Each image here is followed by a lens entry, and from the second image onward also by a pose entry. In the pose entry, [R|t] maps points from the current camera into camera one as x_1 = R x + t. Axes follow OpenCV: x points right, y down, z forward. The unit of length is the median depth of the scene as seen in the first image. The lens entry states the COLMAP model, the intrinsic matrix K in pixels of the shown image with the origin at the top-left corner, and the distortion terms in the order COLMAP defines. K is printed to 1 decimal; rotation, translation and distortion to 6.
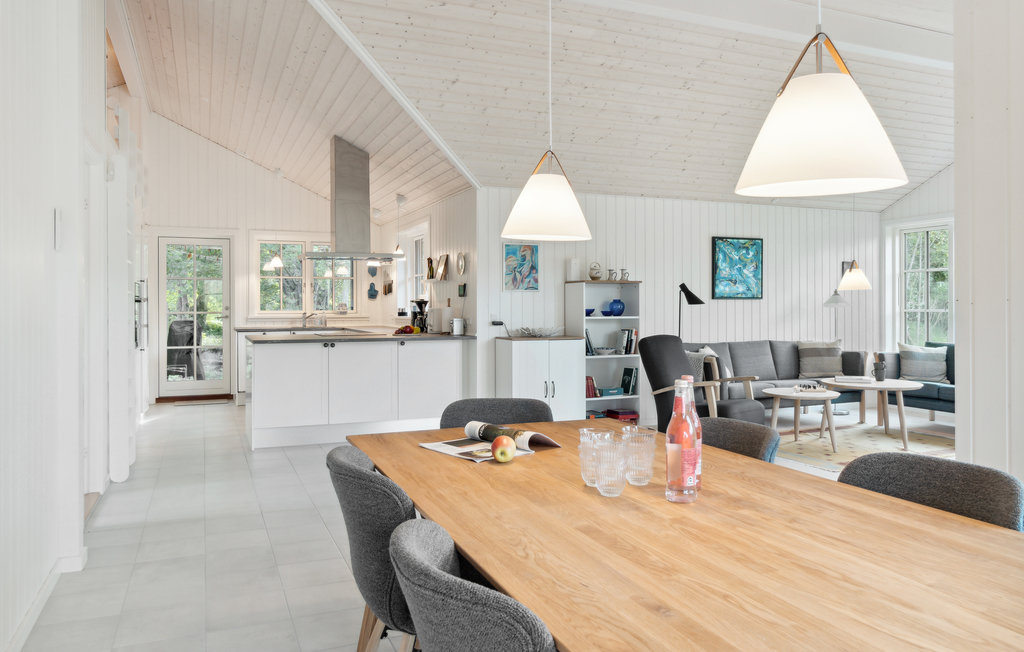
lens RADIAL K [[713.7, 0, 499.0], [0, 713.7, 302.5], [0, 0, 1]] dist [0.000024, 0.000657]
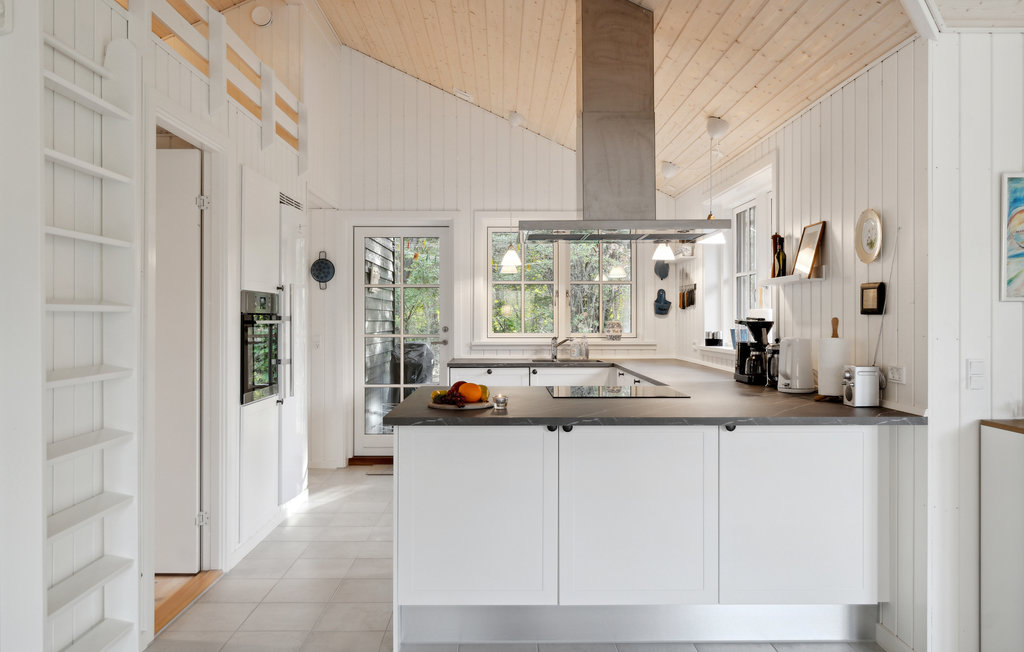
lens RADIAL K [[747.8, 0, 511.7], [0, 747.8, 319.5], [0, 0, 1]] dist [-0.008783, 0.000321]
pose [[0.930320, 0.002654, -0.366739, -0.076475], [-0.000155, 0.999977, 0.006843, -0.007021], [0.366748, -0.006310, 0.930299, 0.441529]]
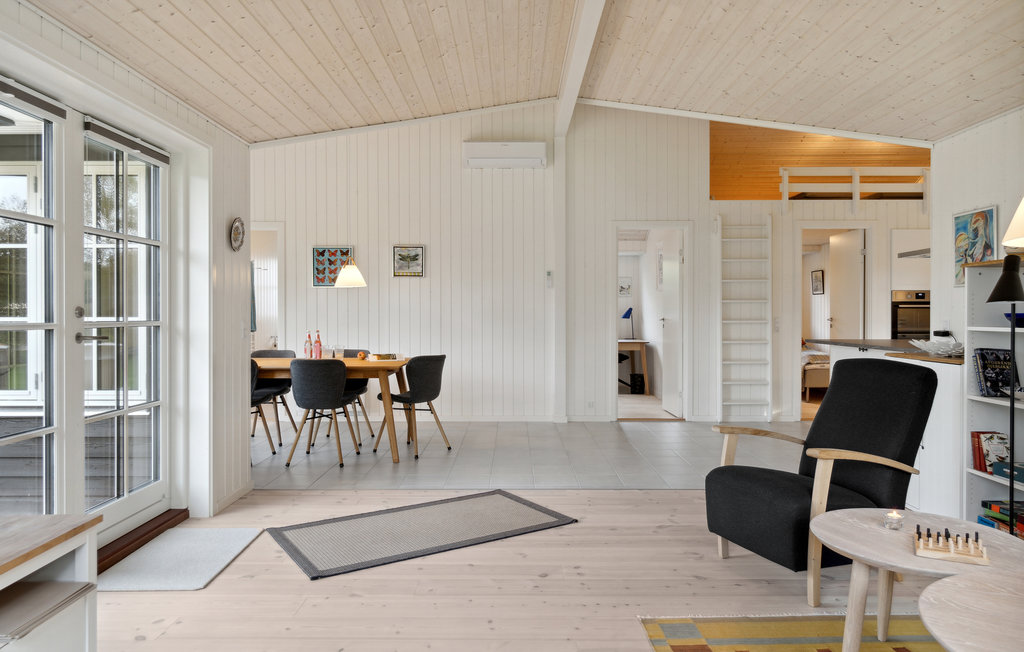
lens RADIAL K [[664.6, 0, 512.3], [0, 664.6, 321.2], [0, 0, 1]] dist [-0.007557, -0.000745]
pose [[-0.381491, 0.008922, -0.924330, 0.619661], [0.005488, 0.999958, 0.007387, 0.008020], [0.924356, -0.002254, -0.381524, 0.707699]]
